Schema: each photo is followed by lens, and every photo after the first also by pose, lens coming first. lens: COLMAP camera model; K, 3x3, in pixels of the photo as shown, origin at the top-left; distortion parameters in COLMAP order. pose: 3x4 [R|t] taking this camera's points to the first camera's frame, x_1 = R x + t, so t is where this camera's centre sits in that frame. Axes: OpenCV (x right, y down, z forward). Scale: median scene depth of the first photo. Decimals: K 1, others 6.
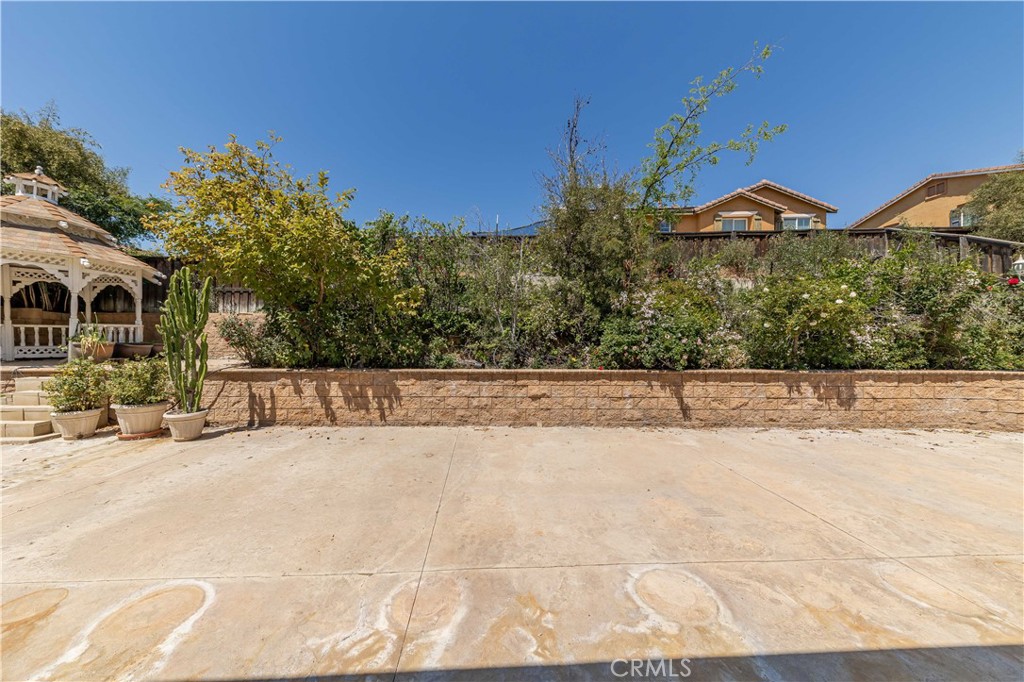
lens RADIAL K [[351.3, 0, 513.1], [0, 351.3, 346.5], [0, 0, 1]] dist [0.005621, -0.000089]
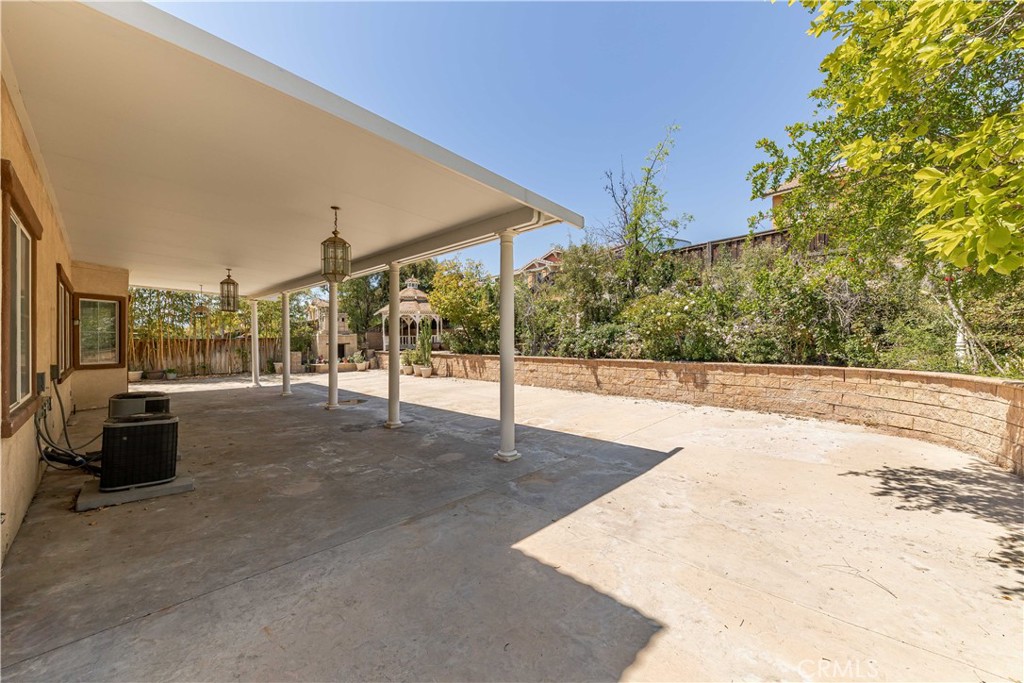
lens RADIAL K [[390.4, 0, 506.8], [0, 390.4, 343.1], [0, 0, 1]] dist [0.001546, 0.000117]
pose [[0.680106, -0.003209, -0.733107, 1.543729], [0.003289, 0.999994, -0.001325, -0.004708], [0.733107, -0.001510, 0.680112, -0.551908]]
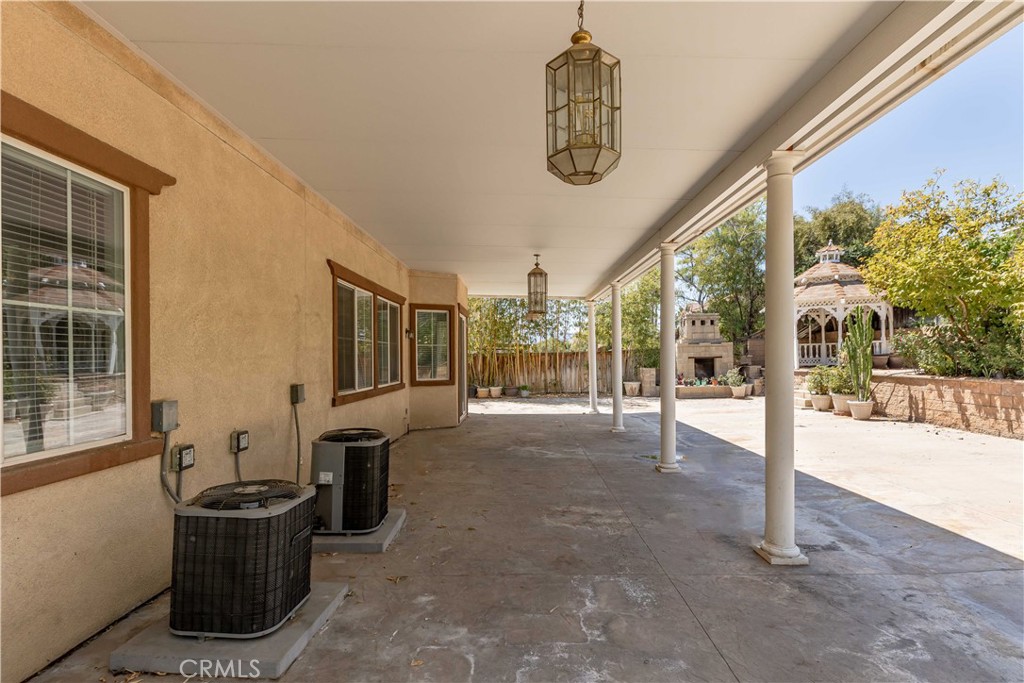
lens RADIAL K [[477.5, 0, 517.4], [0, 477.5, 359.3], [0, 0, 1]] dist [0.025413, -0.017669]
pose [[-0.064273, -0.000630, -0.997932, 1.046639], [0.007787, 0.999969, -0.001133, -0.001130], [0.997902, -0.007844, -0.064266, -0.276856]]
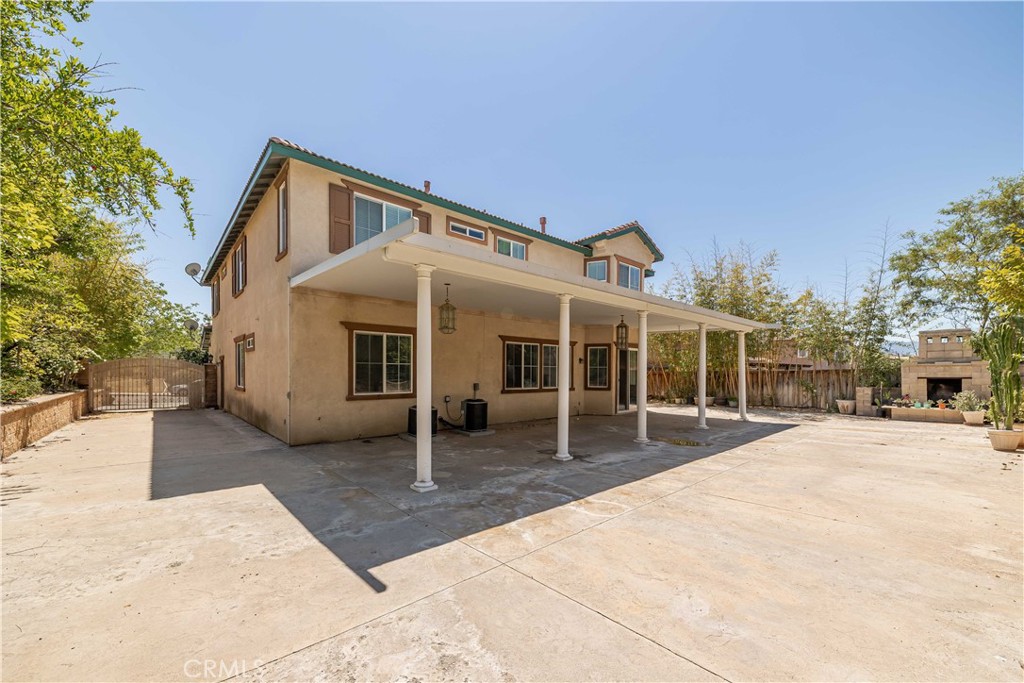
lens RADIAL K [[396.9, 0, 510.3], [0, 396.9, 372.4], [0, 0, 1]] dist [0.010556, -0.000159]
pose [[-0.782055, -0.005968, -0.623180, 1.318865], [-0.008843, 0.999960, 0.001521, -0.019853], [0.623146, 0.006700, -0.782077, 0.877788]]
